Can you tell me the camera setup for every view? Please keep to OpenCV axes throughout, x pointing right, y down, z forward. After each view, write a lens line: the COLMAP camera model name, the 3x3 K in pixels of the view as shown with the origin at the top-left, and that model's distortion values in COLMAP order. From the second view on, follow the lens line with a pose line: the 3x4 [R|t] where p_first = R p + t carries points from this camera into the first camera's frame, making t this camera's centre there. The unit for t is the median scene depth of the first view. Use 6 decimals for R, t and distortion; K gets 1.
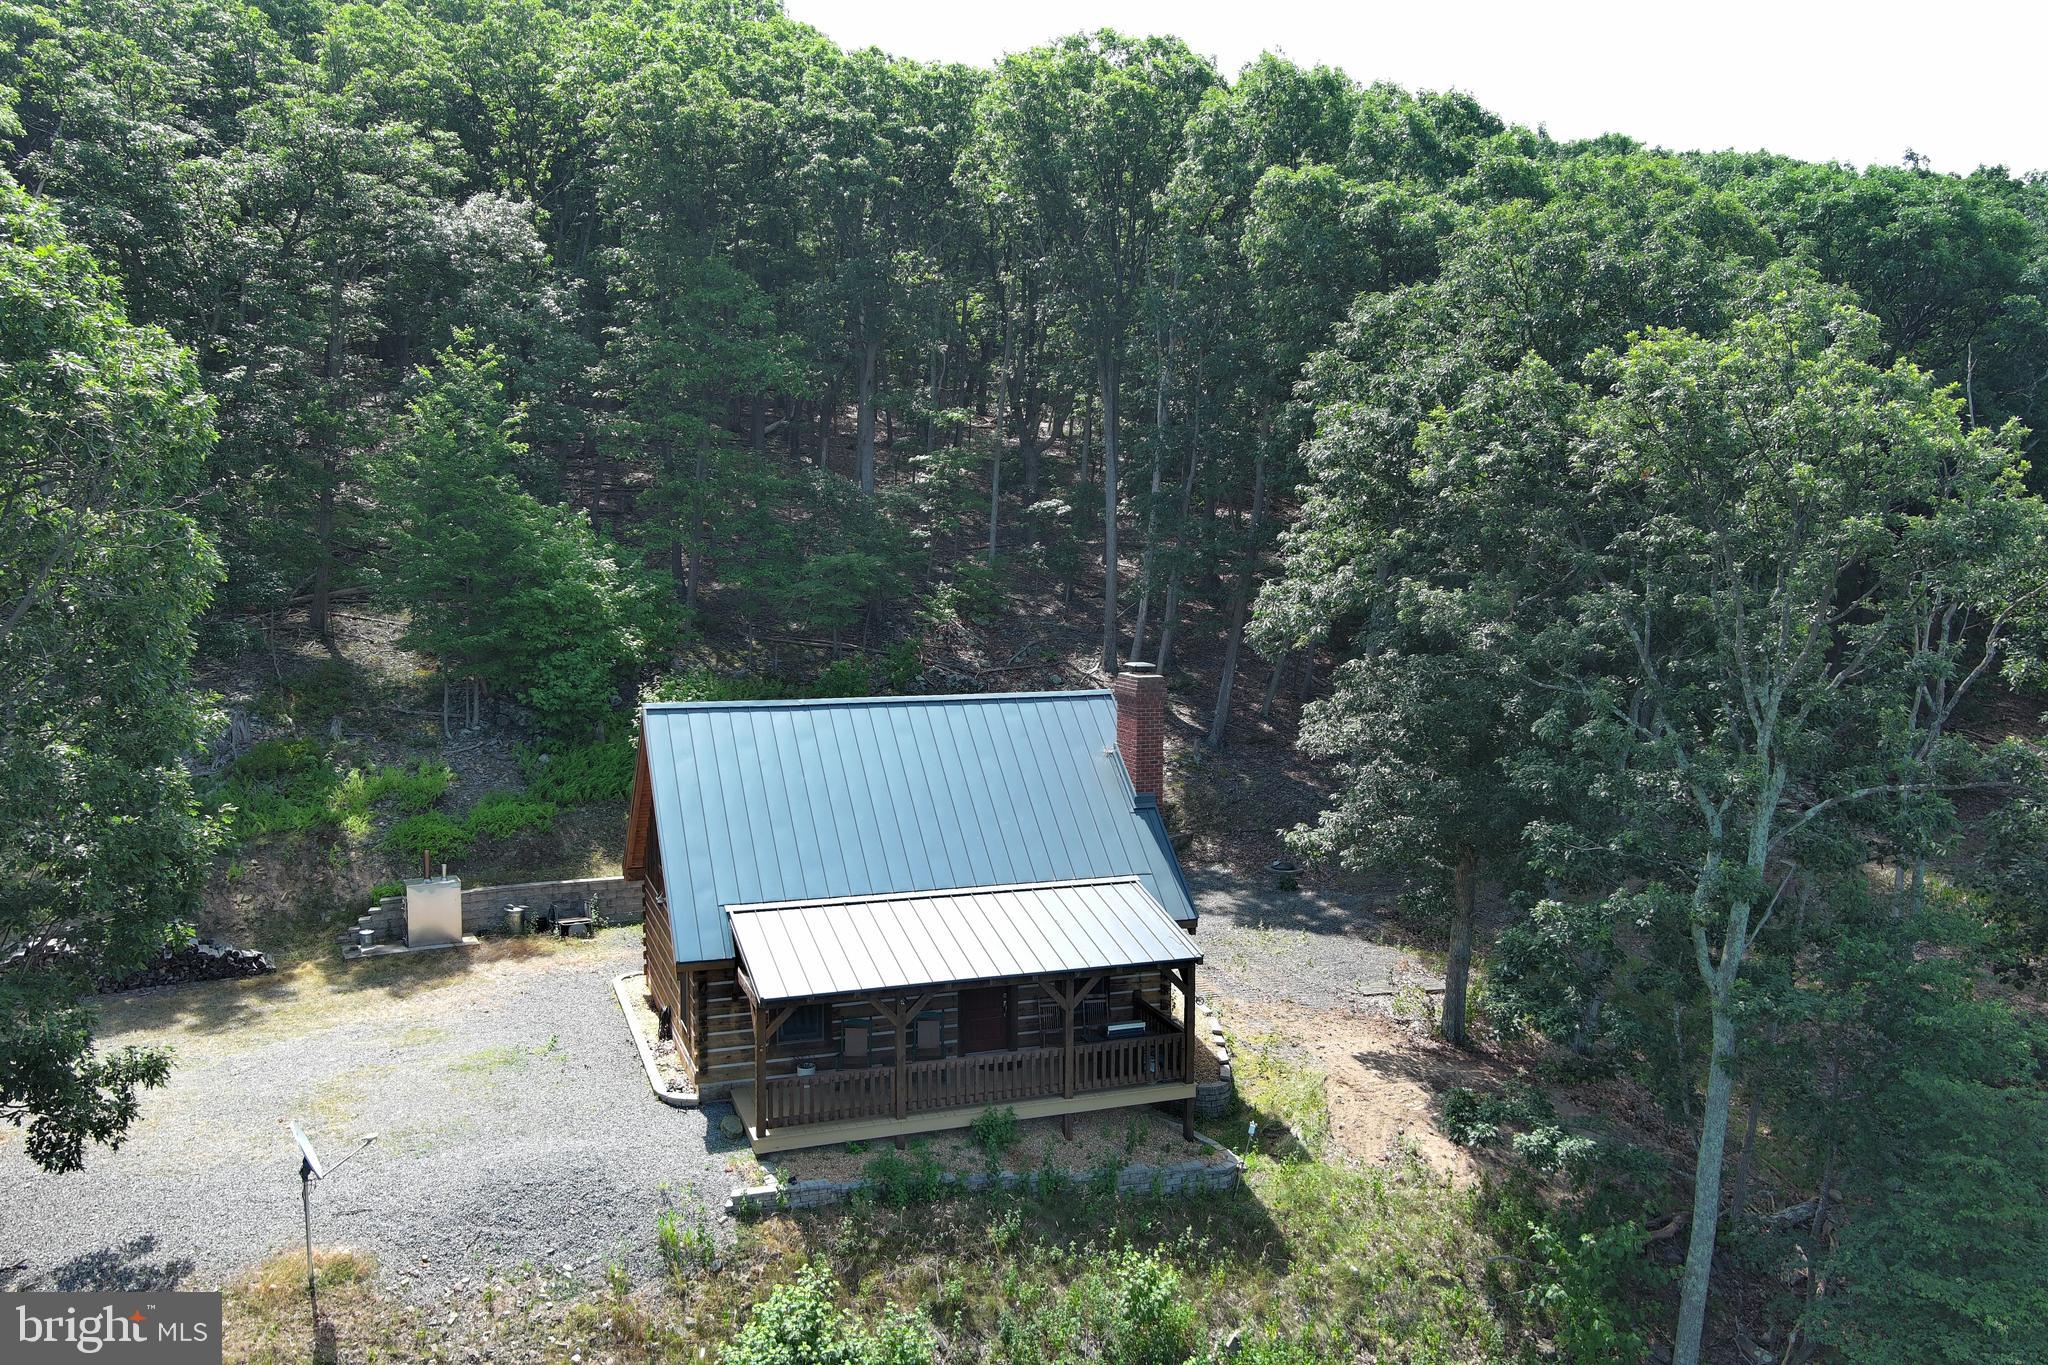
lens RADIAL K [[1612.2, 0, 998.5], [0, 1612.2, 678.9], [0, 0, 1]] dist [0.054903, -0.065072]
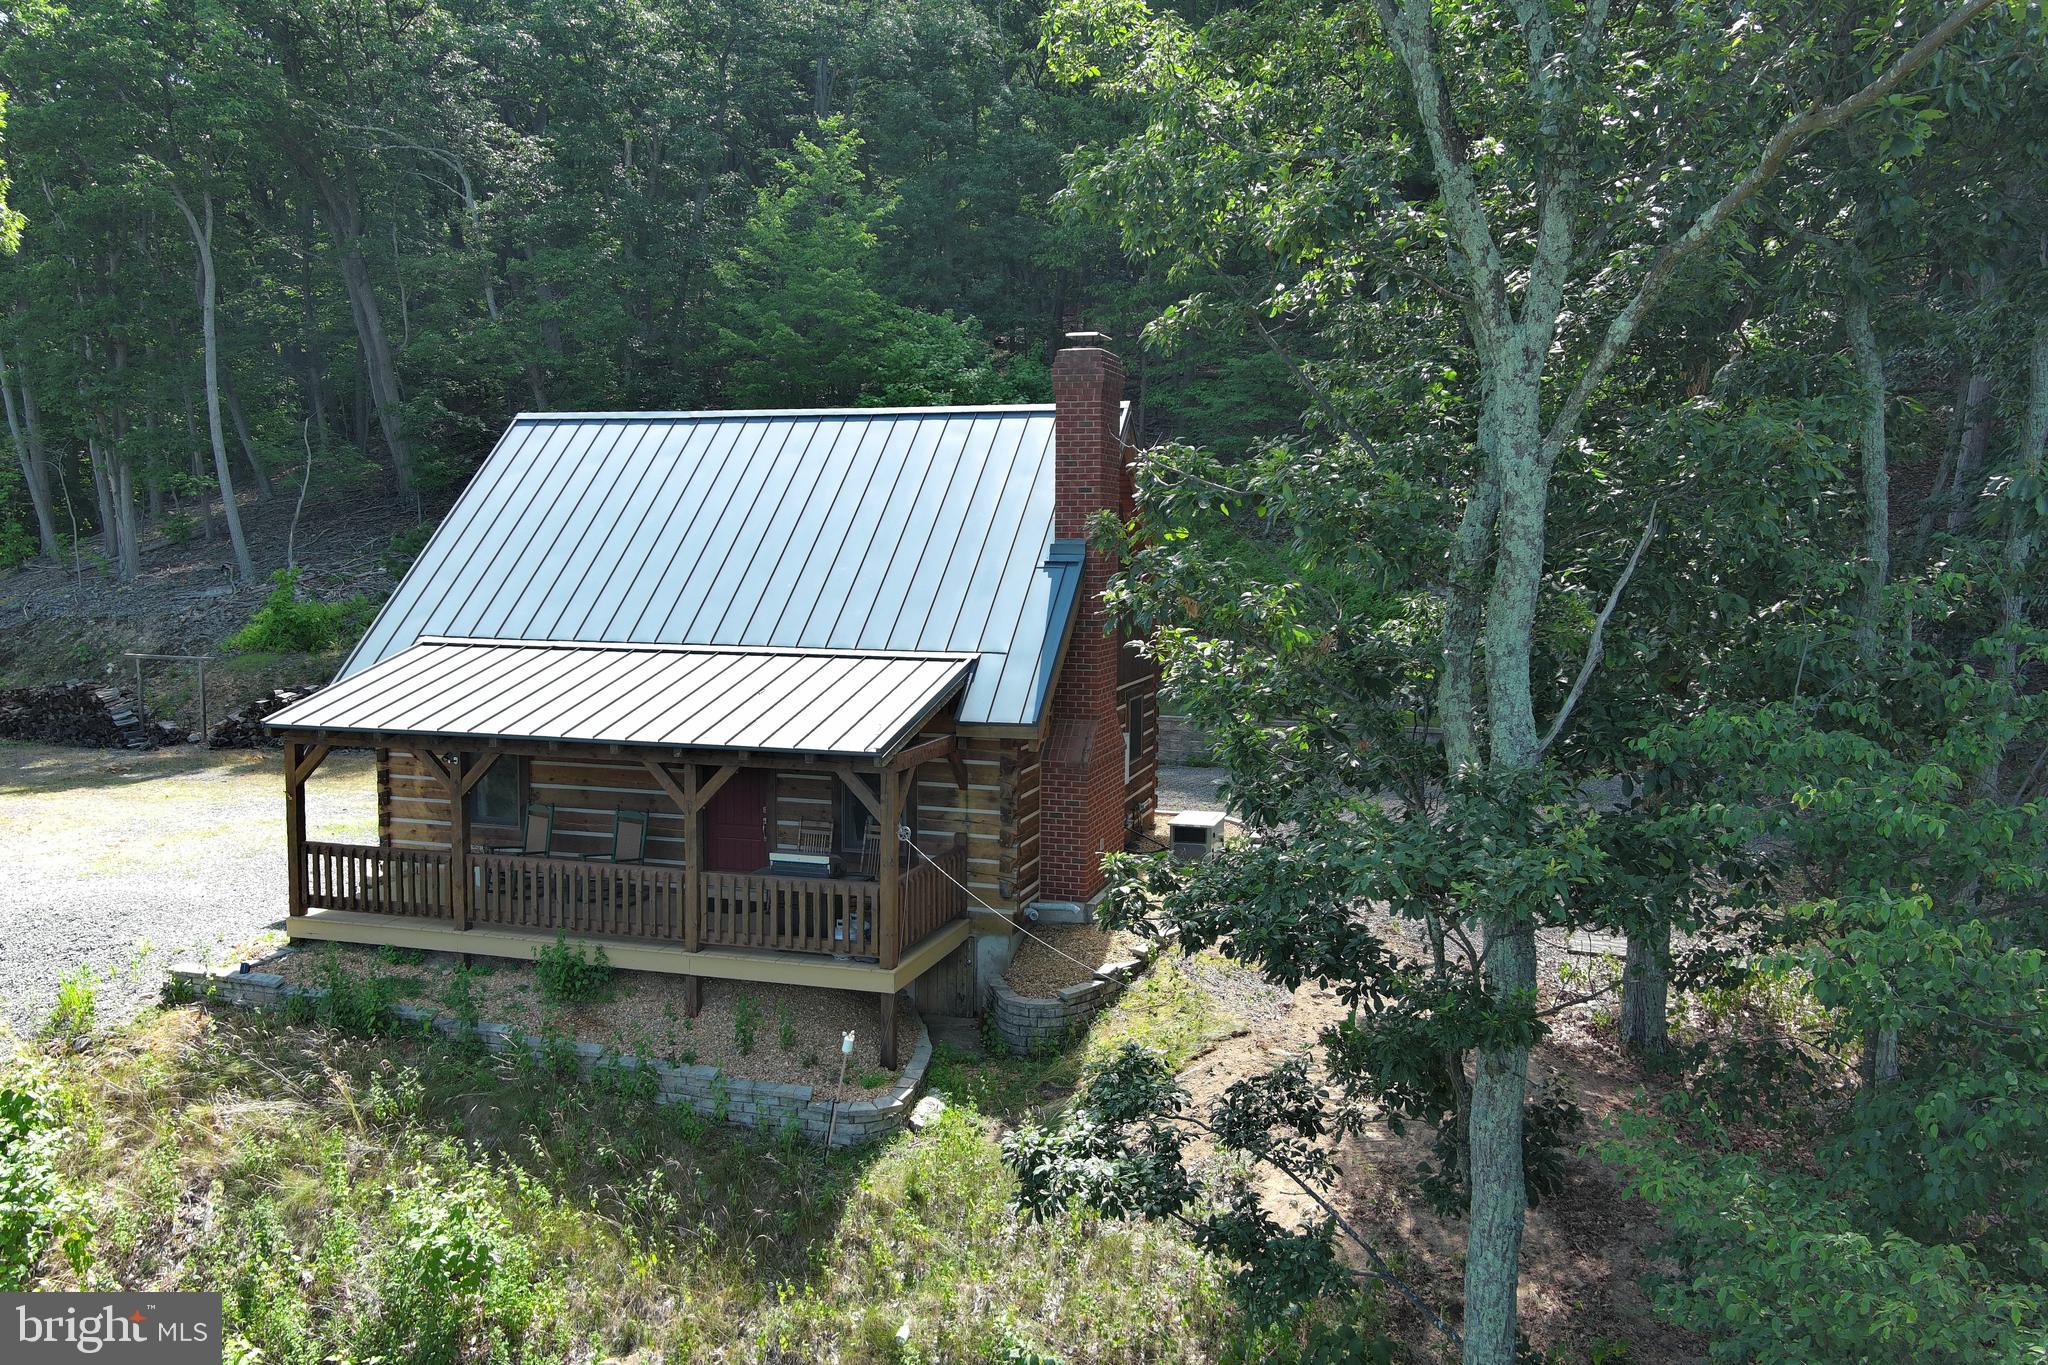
lens RADIAL K [[1612.2, 0, 998.5], [0, 1612.2, 678.9], [0, 0, 1]] dist [0.054903, -0.065072]
pose [[0.794226, 0.057589, -0.604887, 0.524302], [-0.067580, 0.997694, 0.006252, 0.144150], [0.603853, 0.035913, 0.796286, 0.578159]]
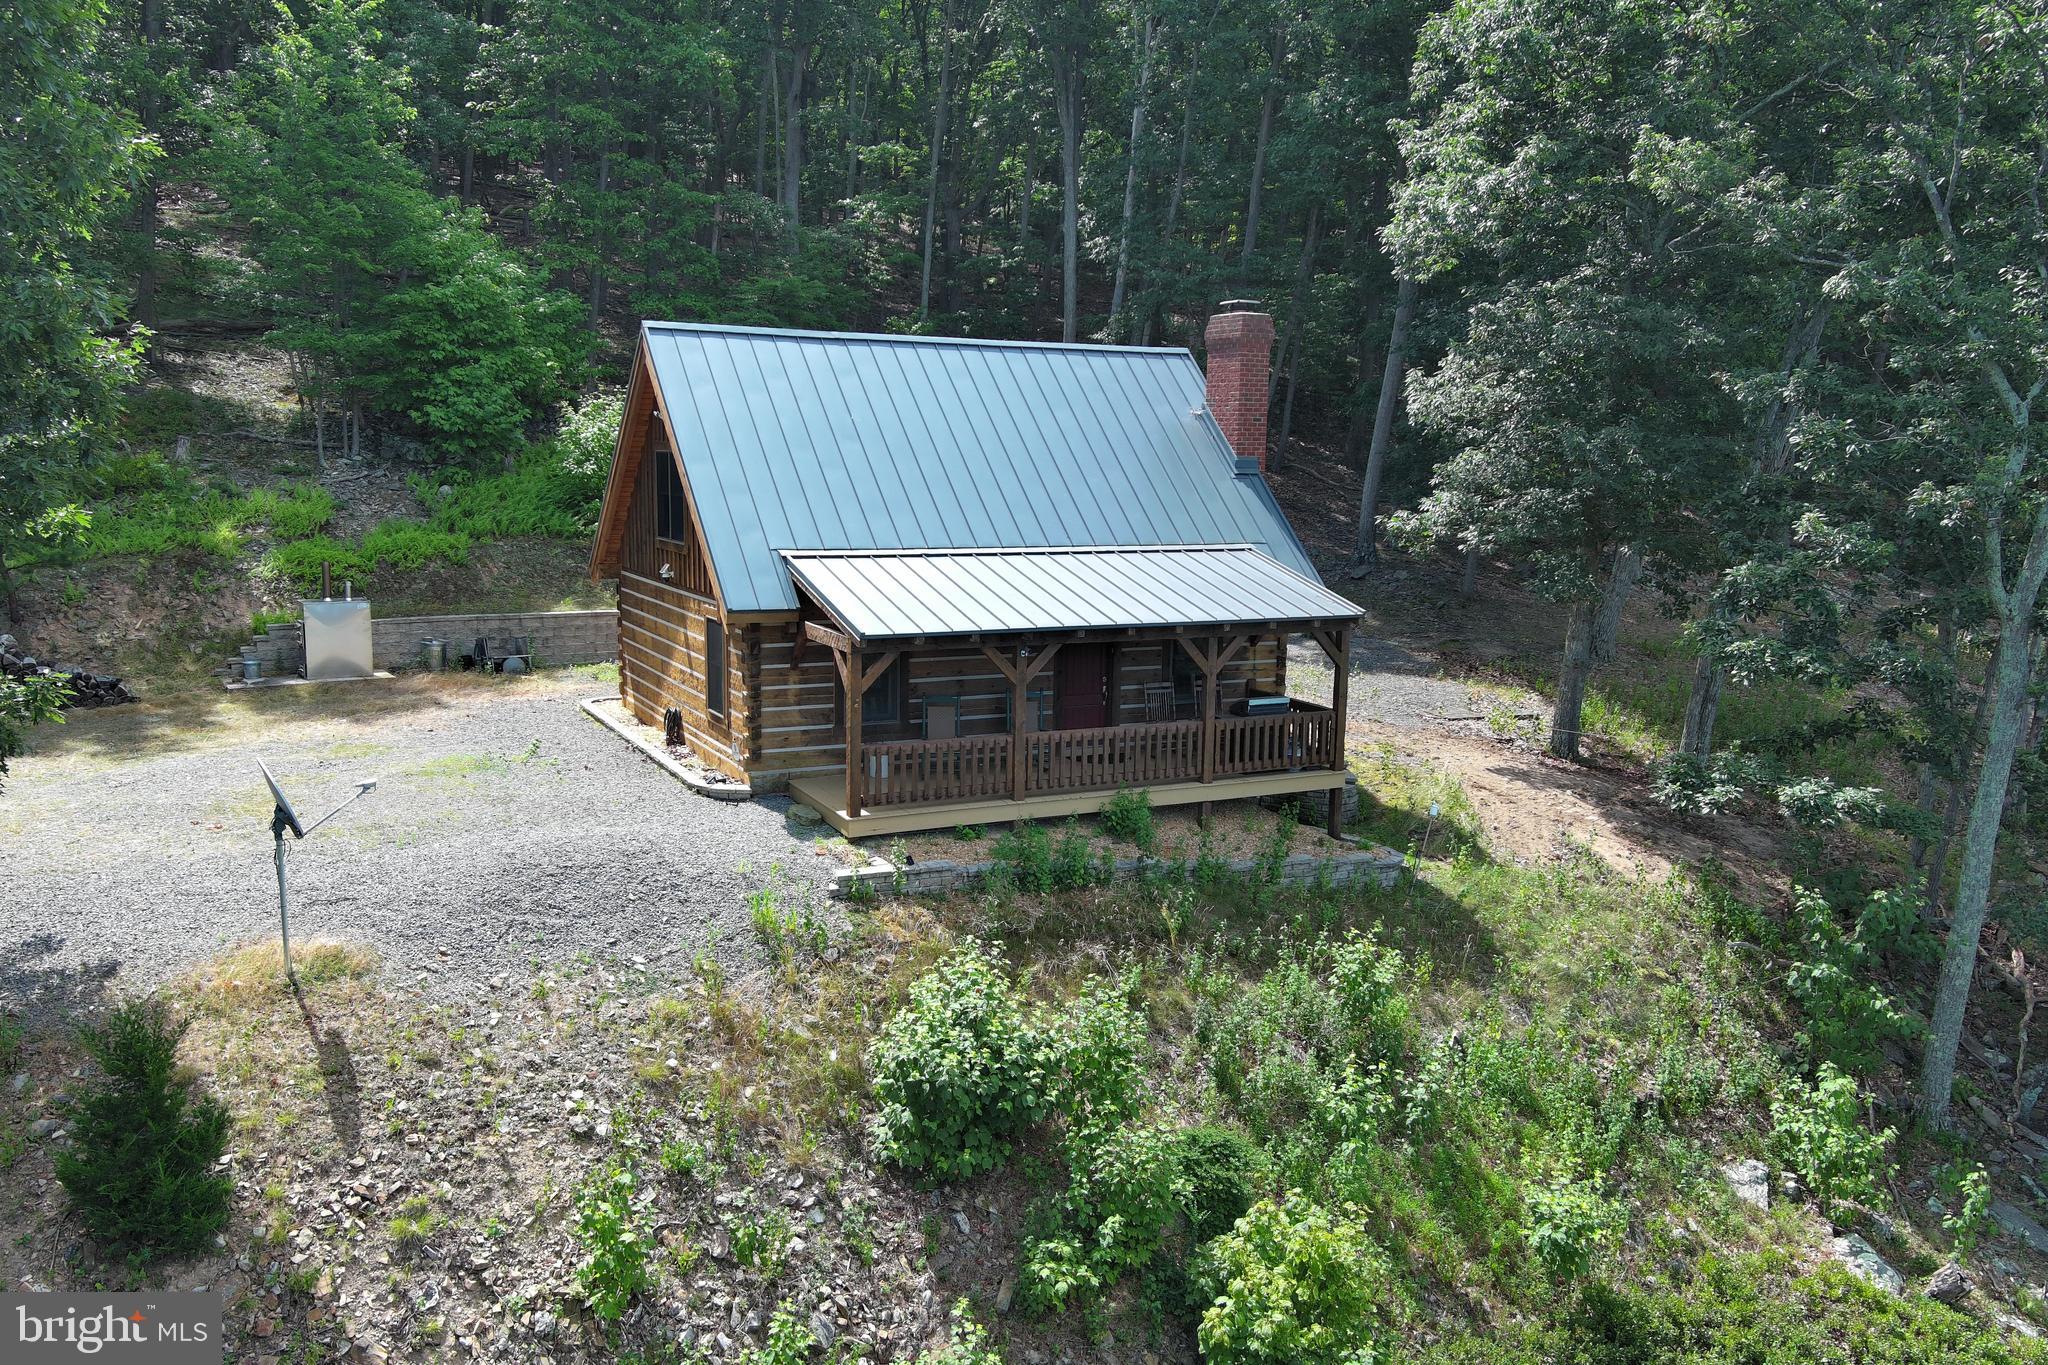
lens RADIAL K [[1612.2, 0, 998.5], [0, 1612.2, 678.9], [0, 0, 1]] dist [0.054903, -0.065072]
pose [[0.992677, -0.004604, 0.120709, -0.164236], [-0.002458, 0.998297, 0.058288, 0.163114], [-0.120772, -0.058158, 0.990975, 0.210895]]
